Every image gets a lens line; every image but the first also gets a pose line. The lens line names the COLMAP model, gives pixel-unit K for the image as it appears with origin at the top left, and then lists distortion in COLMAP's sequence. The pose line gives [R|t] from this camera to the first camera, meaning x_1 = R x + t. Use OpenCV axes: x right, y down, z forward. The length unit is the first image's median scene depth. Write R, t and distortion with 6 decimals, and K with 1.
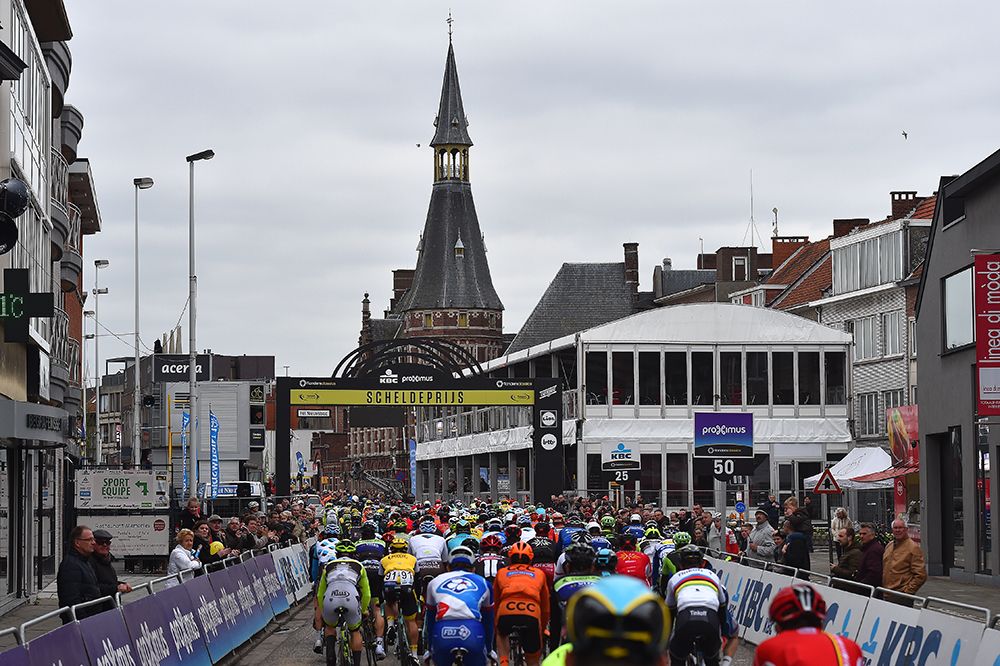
lens RADIAL K [[2985.2, 0, 497.9], [0, 2985.2, 332.9], [0, 0, 1]] dist [0.782146, 0.000000]
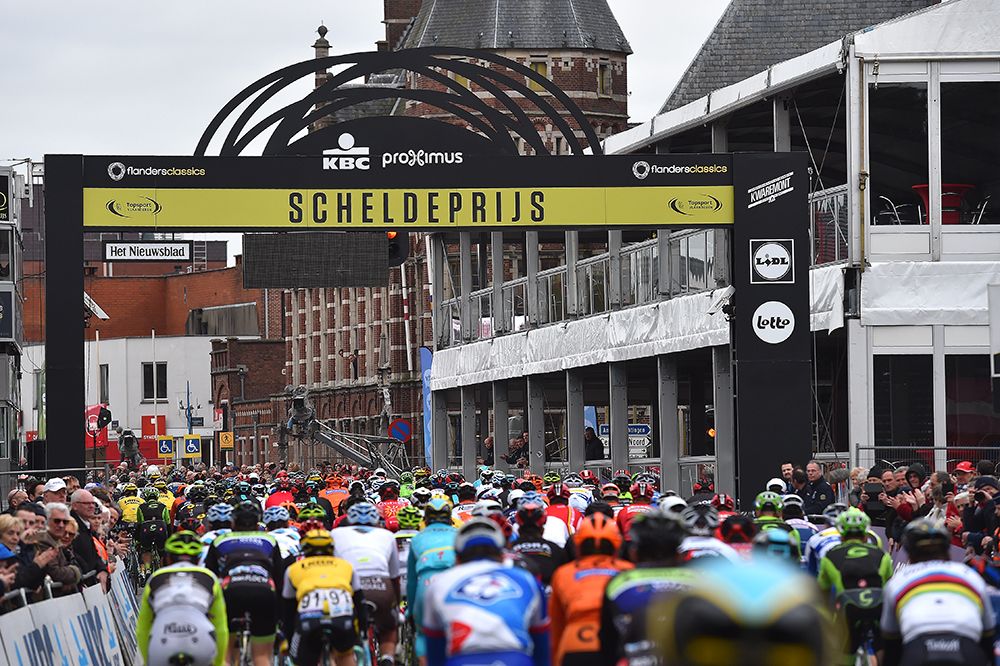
lens RADIAL K [[4421.0, 0, 495.1], [0, 4421.0, 323.5], [0, 0, 1]] dist [1.514694, 0.000000]
pose [[0.999759, -0.009043, -0.020016, -0.006554], [0.009390, 0.999806, 0.017311, 0.025849], [0.019856, -0.017495, 0.999650, 0.428437]]
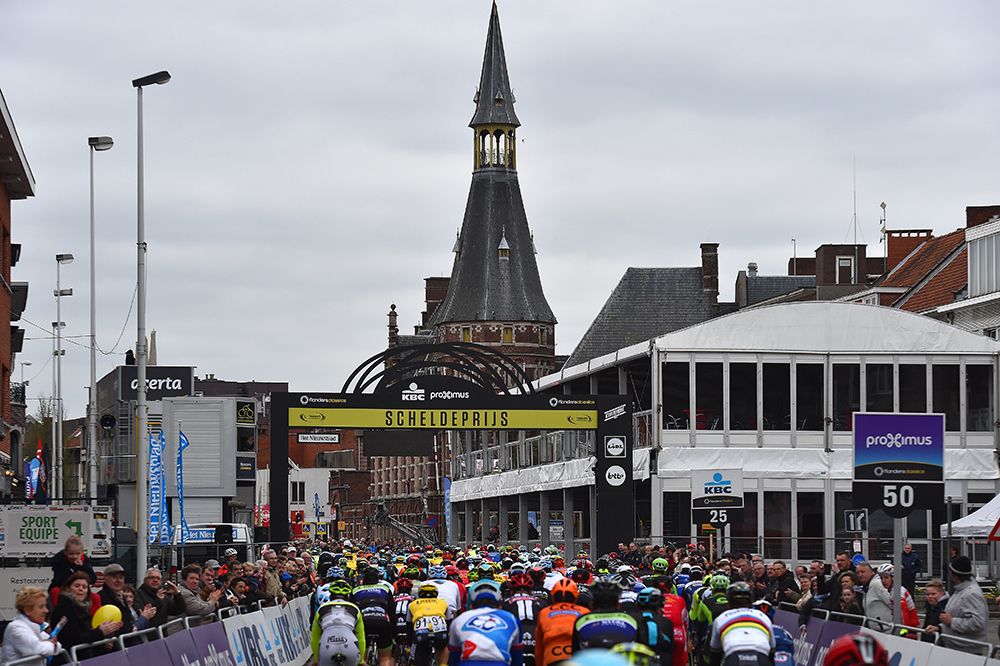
lens RADIAL K [[2985.2, 0, 508.3], [0, 2985.2, 371.2], [0, 0, 1]] dist [0.782146, 0.000000]
pose [[0.999924, 0.003139, -0.011927, -0.001928], [-0.003206, 0.999979, -0.005634, 0.013041], [0.011909, 0.005672, 0.999913, 0.204169]]
